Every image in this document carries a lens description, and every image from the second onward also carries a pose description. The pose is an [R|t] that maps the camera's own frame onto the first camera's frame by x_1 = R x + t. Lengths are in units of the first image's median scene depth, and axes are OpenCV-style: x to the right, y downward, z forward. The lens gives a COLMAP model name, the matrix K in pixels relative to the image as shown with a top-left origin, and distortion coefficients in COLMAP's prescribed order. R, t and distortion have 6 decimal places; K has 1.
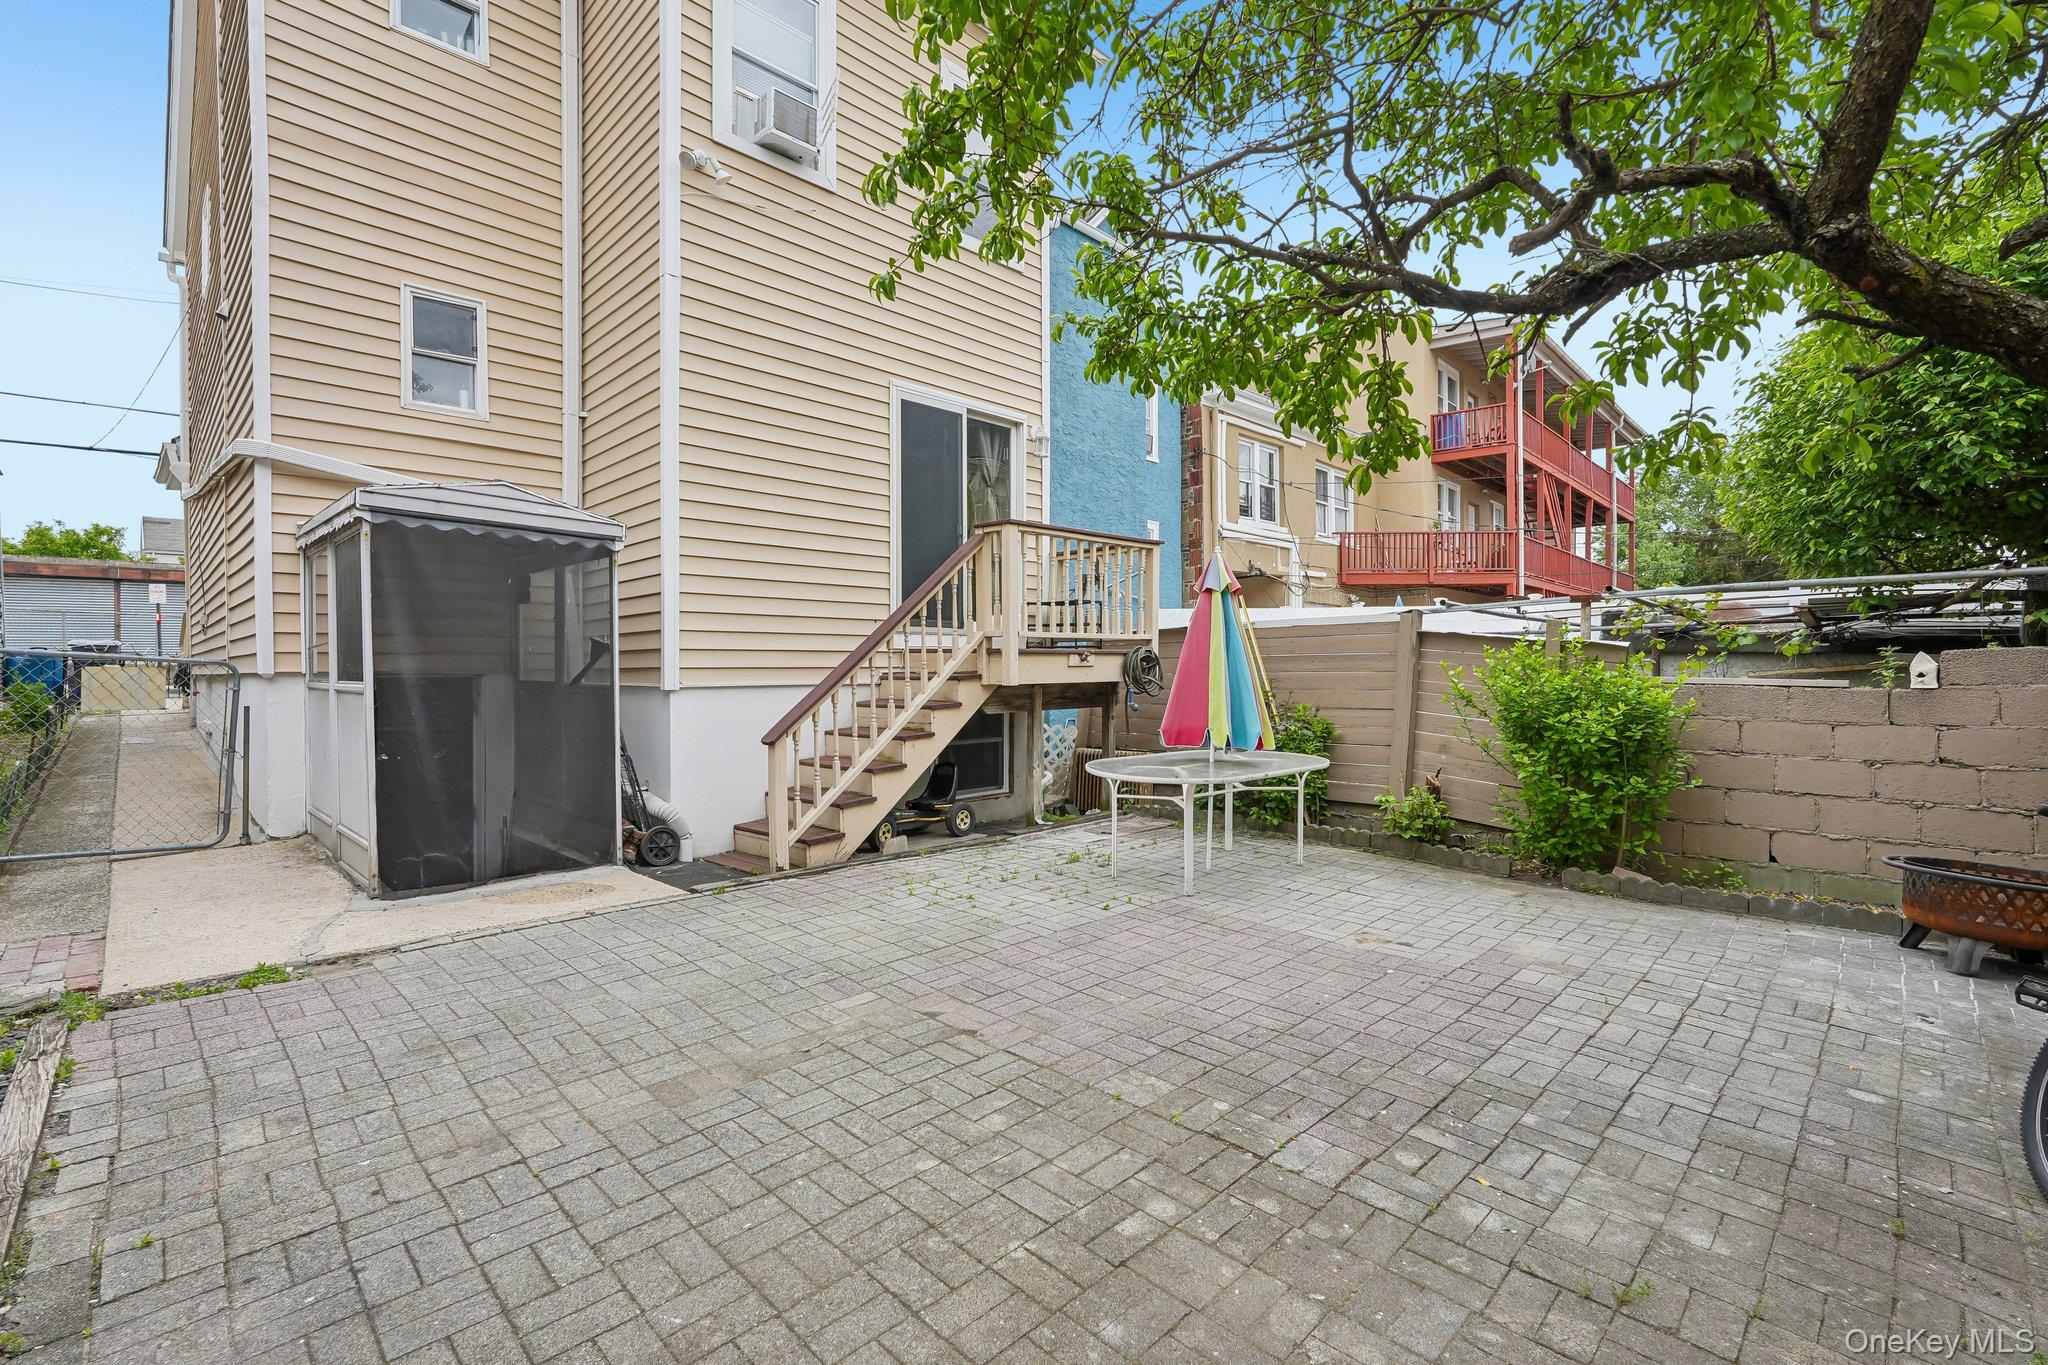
lens RADIAL K [[911.8, 0, 1026.1], [0, 911.8, 668.0], [0, 0, 1]] dist [-0.009056, 0.008871]
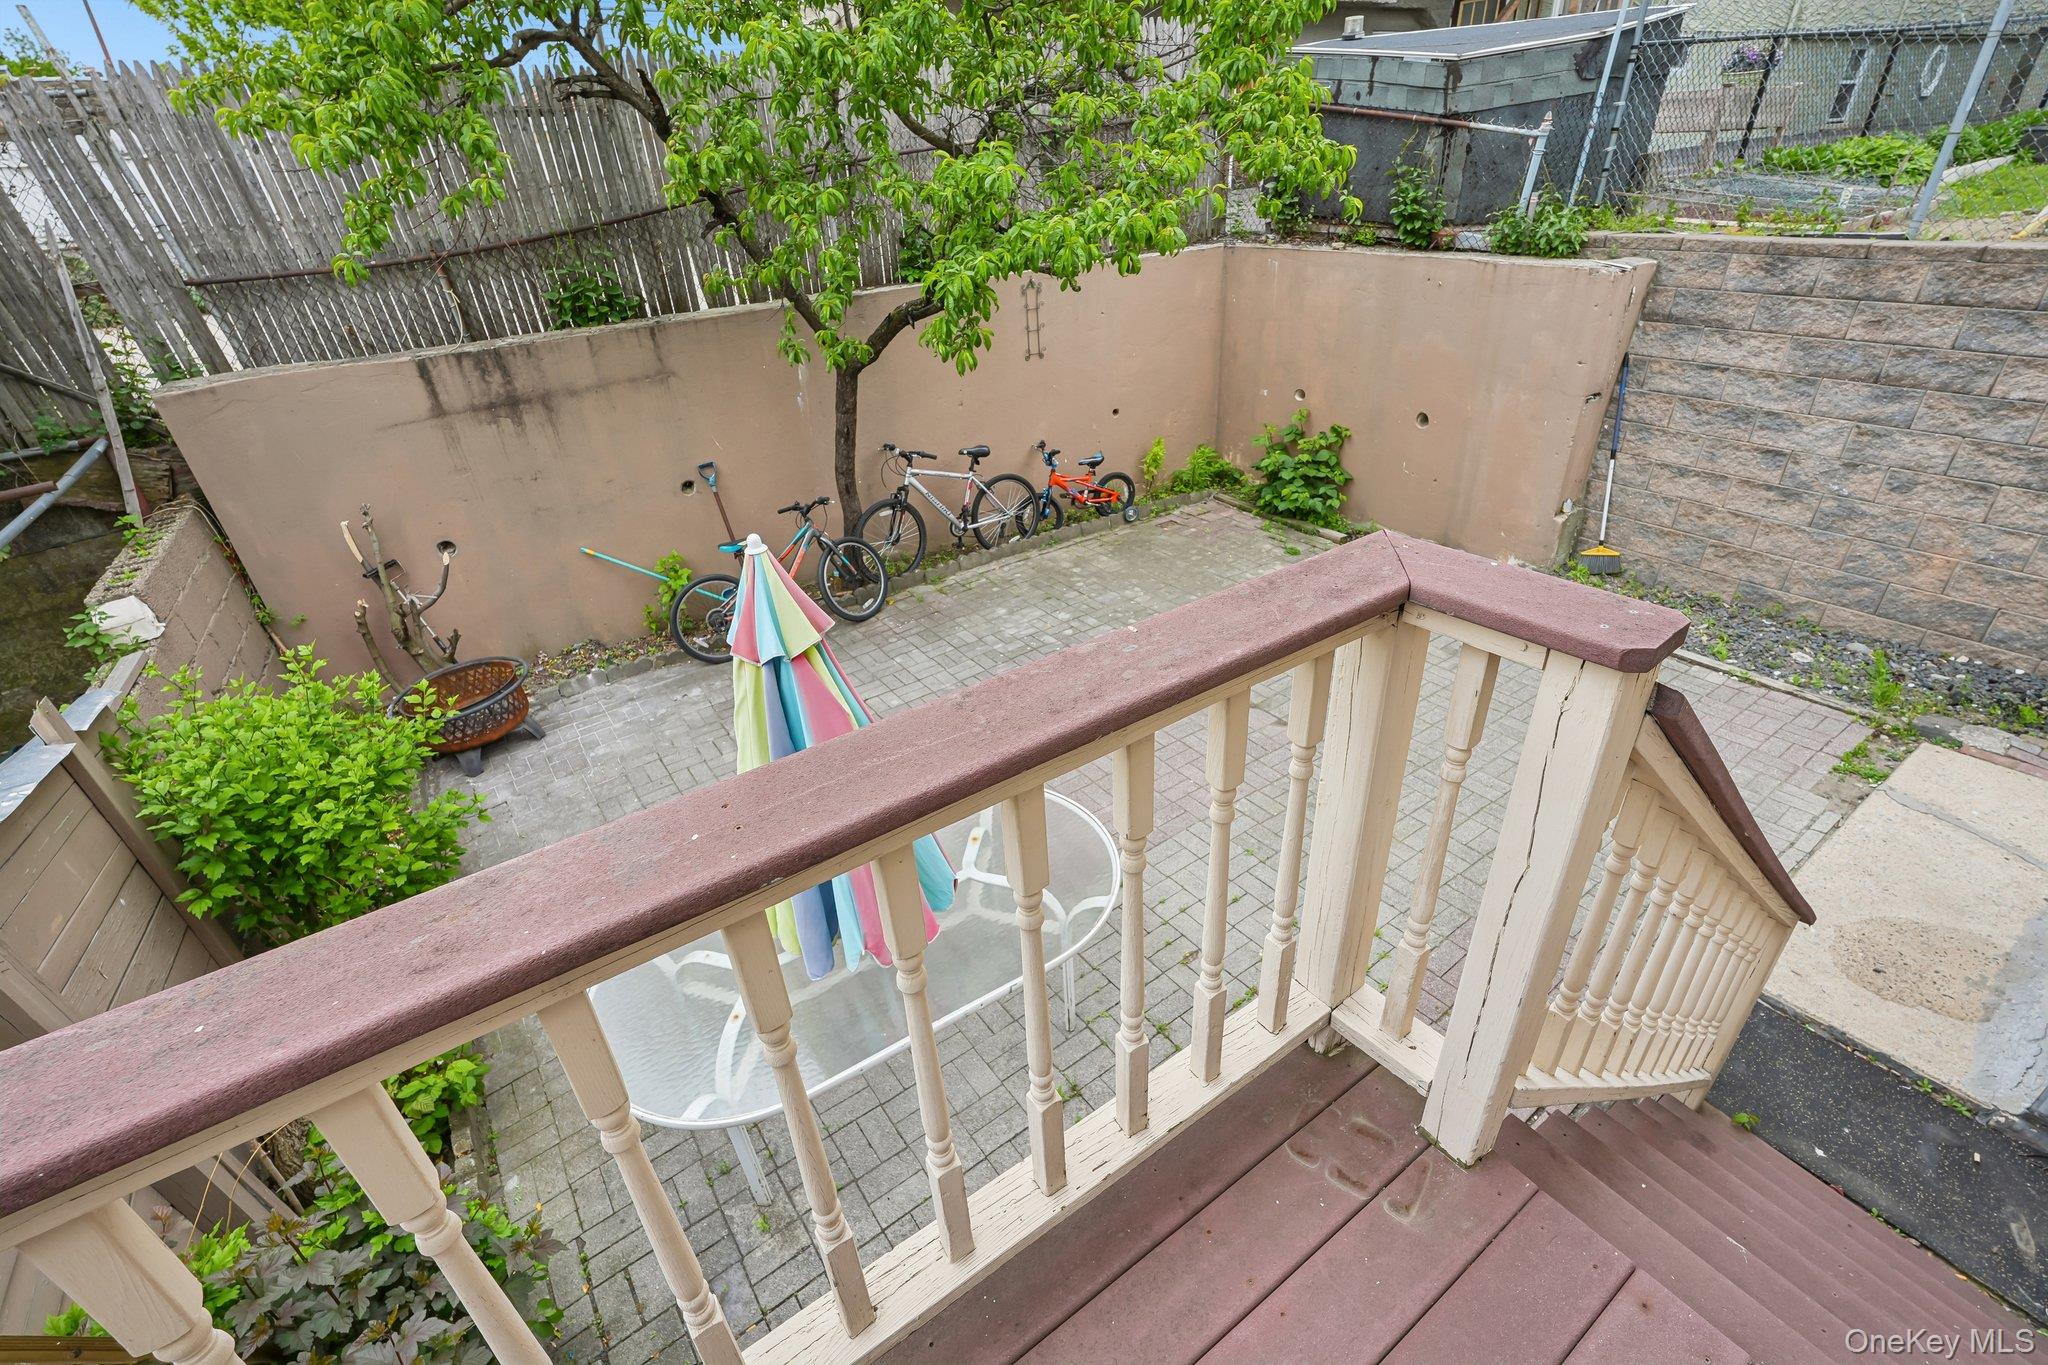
lens RADIAL K [[911.8, 0, 1026.1], [0, 911.8, 668.0], [0, 0, 1]] dist [-0.009056, 0.008871]
pose [[-0.981802, -0.050914, 0.182955, 0.045848], [0.046308, 0.870128, 0.490646, -0.496951], [-0.184175, 0.490189, -0.851936, 2.525836]]
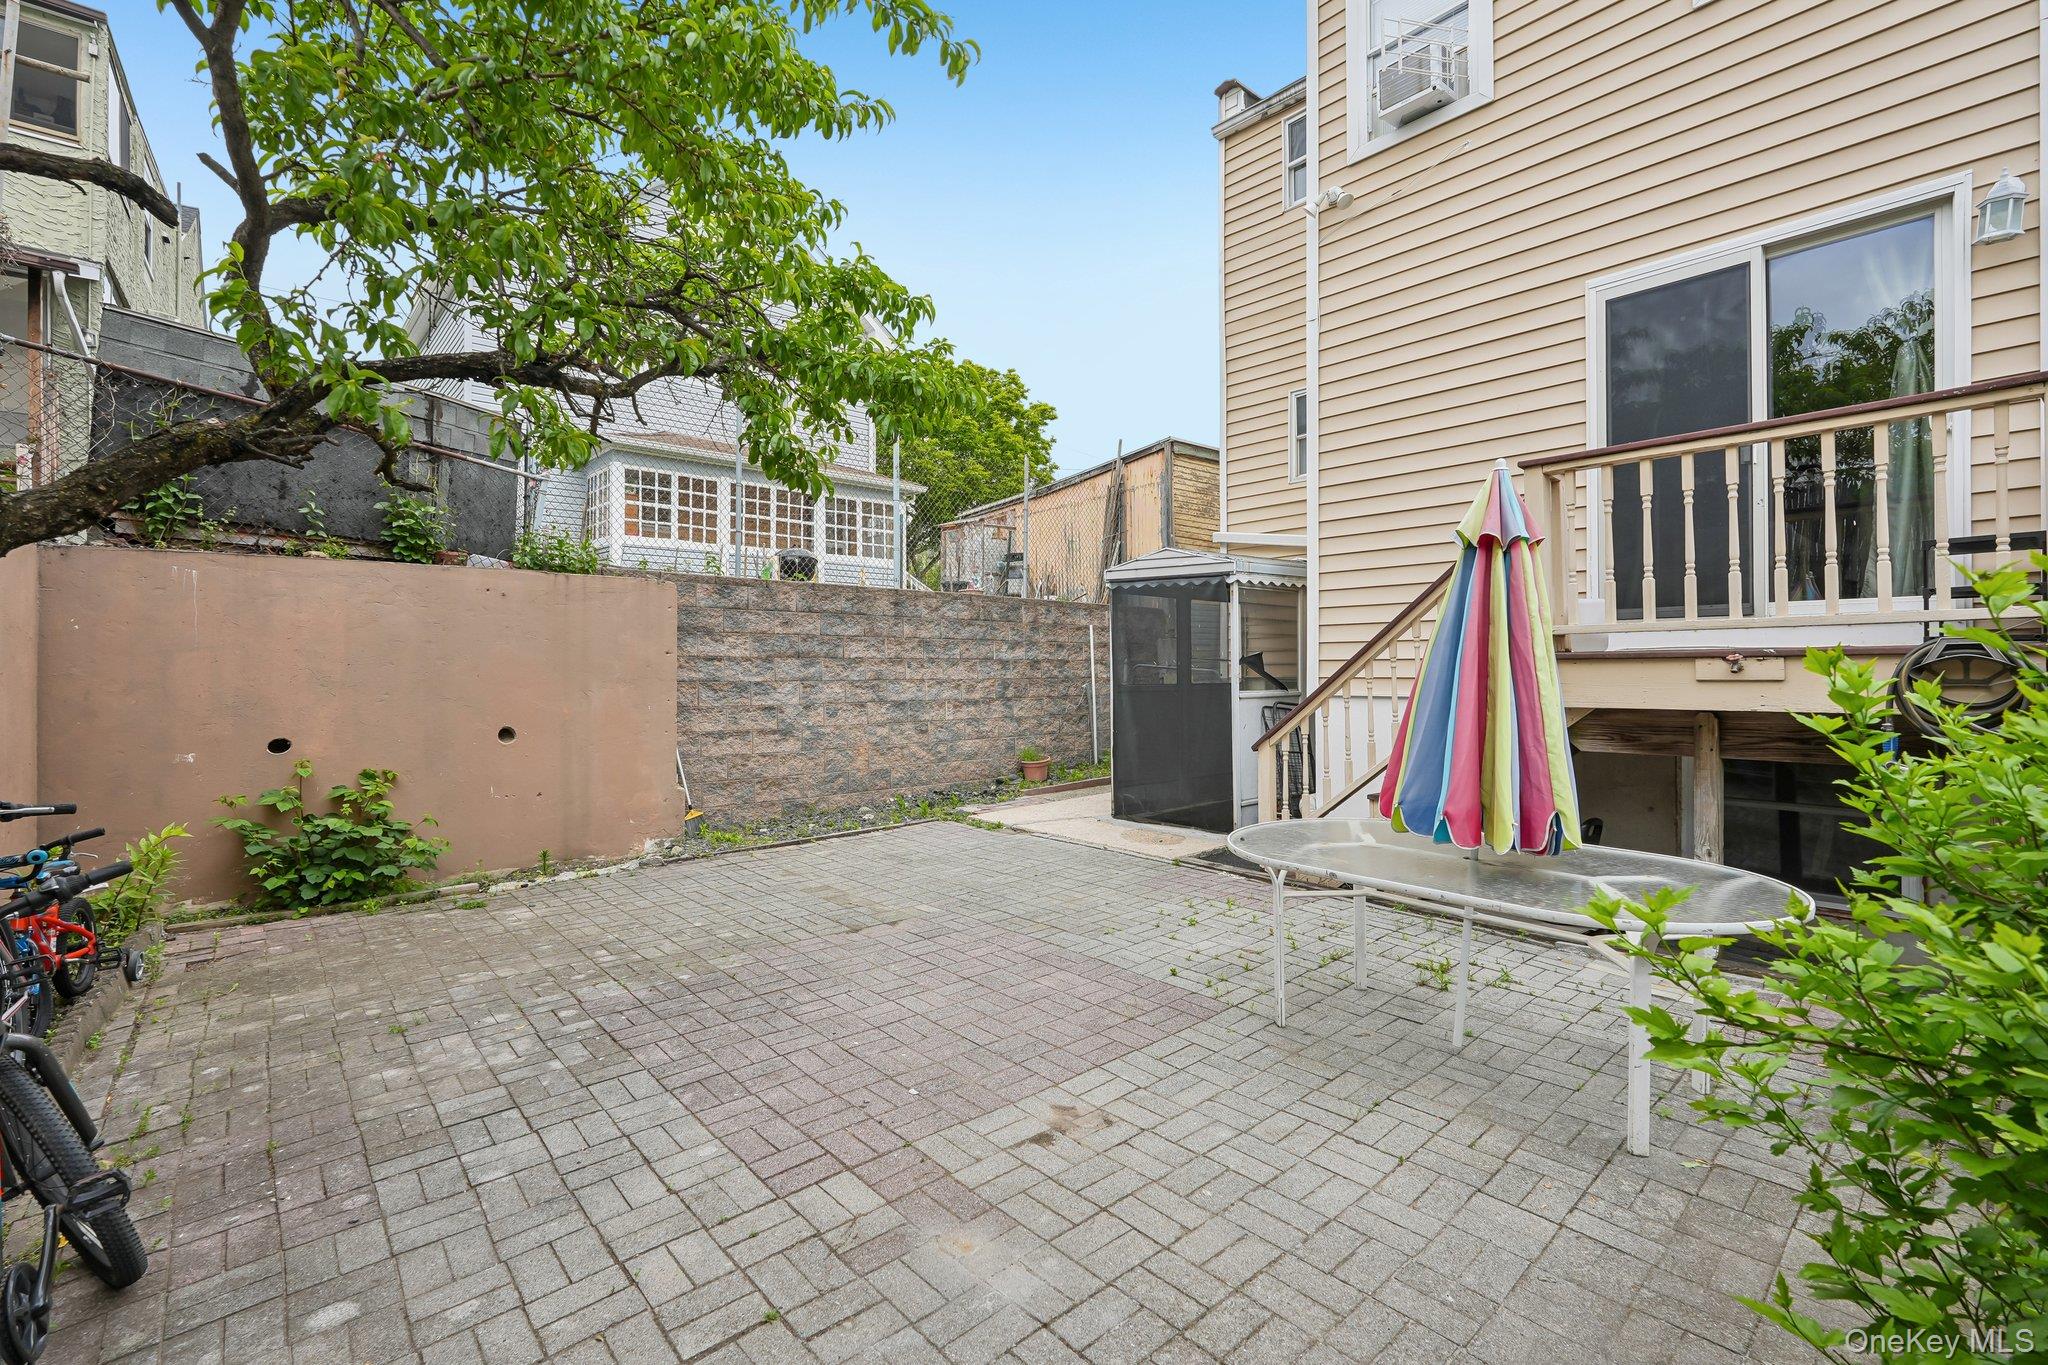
lens RADIAL K [[911.8, 0, 1026.1], [0, 911.8, 668.0], [0, 0, 1]] dist [-0.009056, 0.008871]
pose [[-0.080048, -0.005247, -0.996777, 1.447750], [0.006337, 0.999963, -0.005773, -0.016252], [0.996771, -0.006778, -0.080012, 1.458391]]
